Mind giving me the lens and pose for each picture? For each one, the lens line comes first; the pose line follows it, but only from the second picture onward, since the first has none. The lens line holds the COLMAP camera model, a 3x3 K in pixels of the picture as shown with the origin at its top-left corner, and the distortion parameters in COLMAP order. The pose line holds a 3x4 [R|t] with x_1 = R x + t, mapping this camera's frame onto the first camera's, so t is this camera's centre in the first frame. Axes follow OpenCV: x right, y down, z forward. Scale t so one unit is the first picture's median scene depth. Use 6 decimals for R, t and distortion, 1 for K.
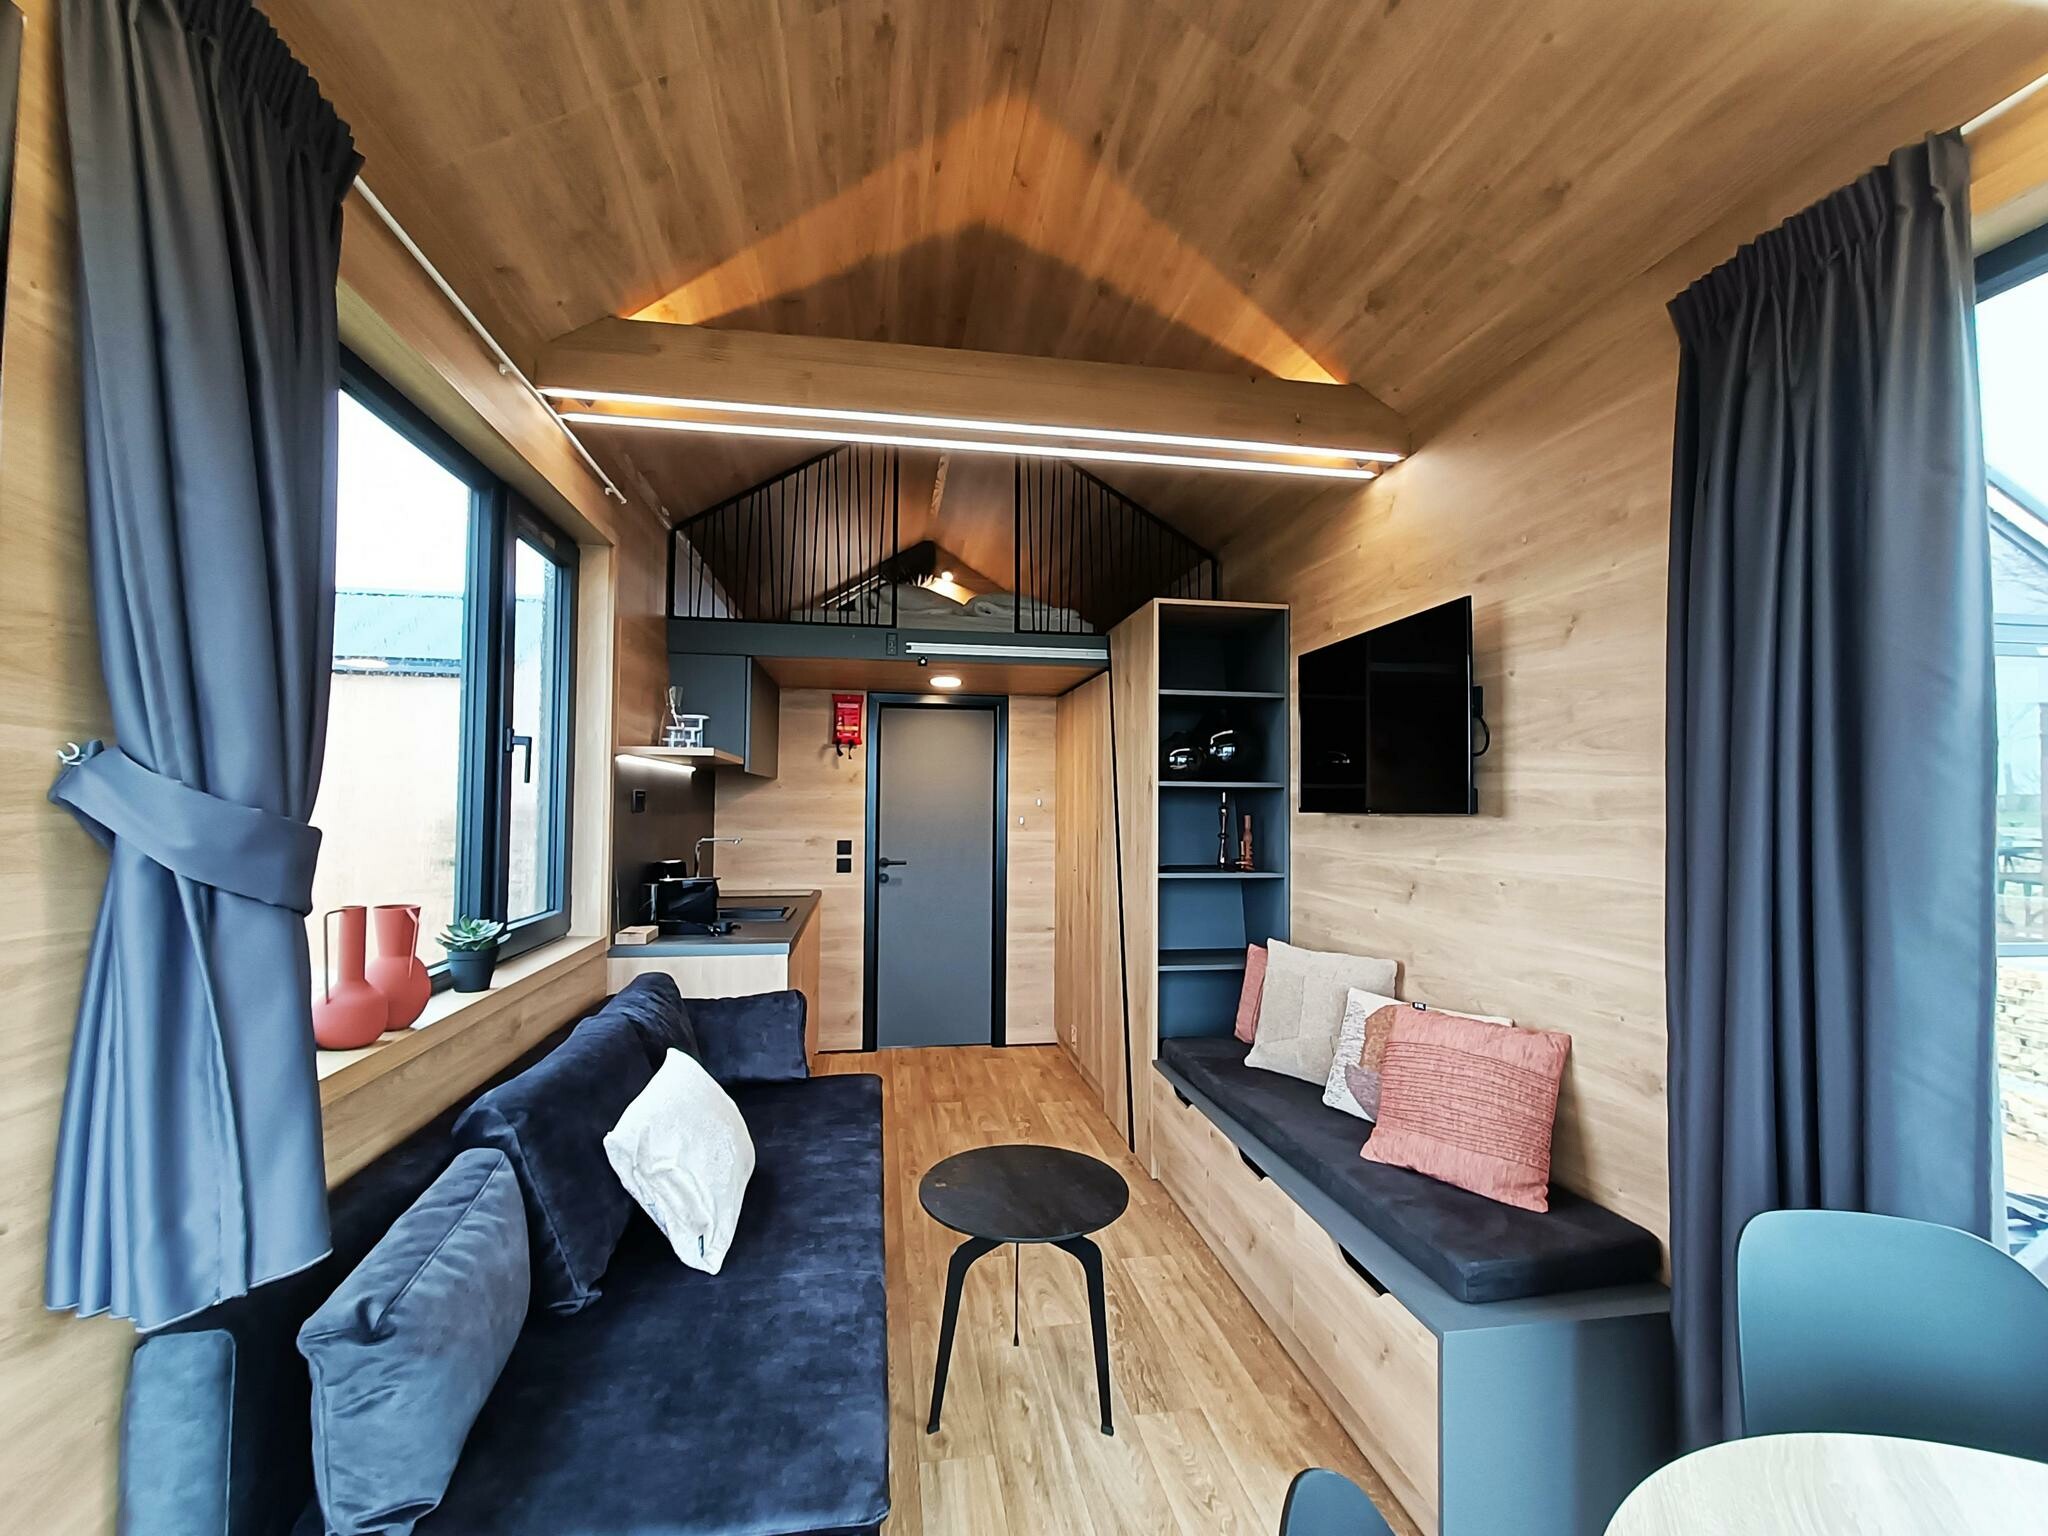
lens RADIAL K [[926.7, 0, 1024.0], [0, 926.7, 768.0], [0, 0, 1]] dist [0.003617, 0.000514]
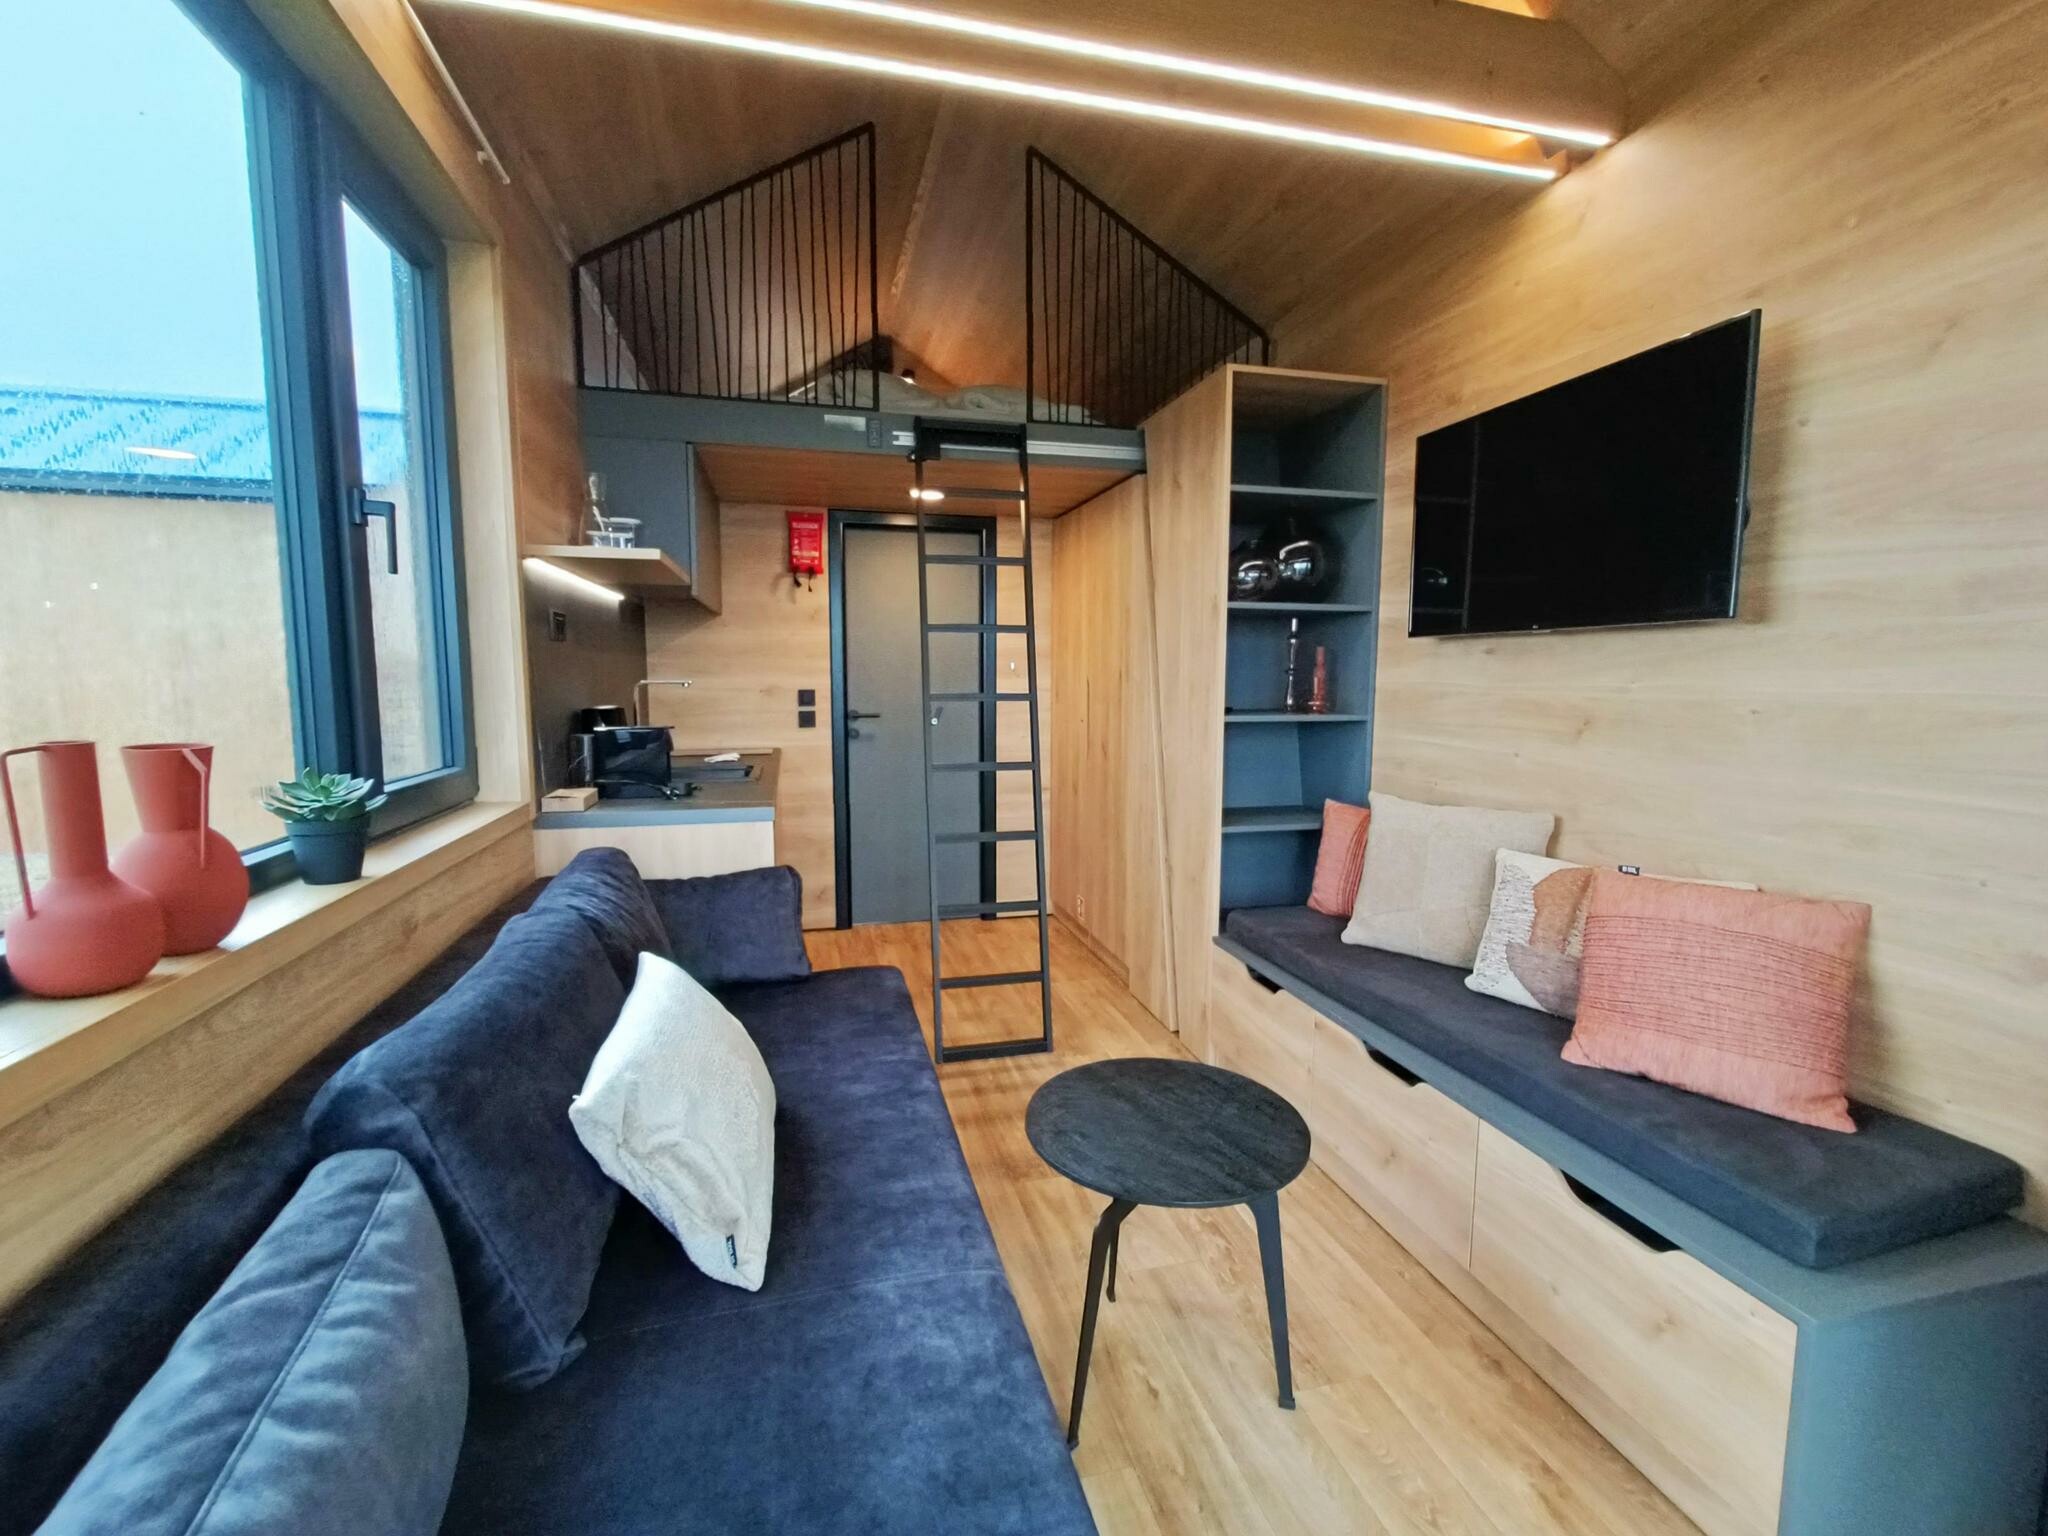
lens RADIAL K [[926.7, 0, 1024.0], [0, 926.7, 768.0], [0, 0, 1]] dist [0.003617, 0.000514]
pose [[0.996107, -0.013141, 0.087170, -0.150187], [0.000609, 0.989830, 0.142252, 0.061819], [-0.088153, -0.141645, 0.985985, 0.293510]]
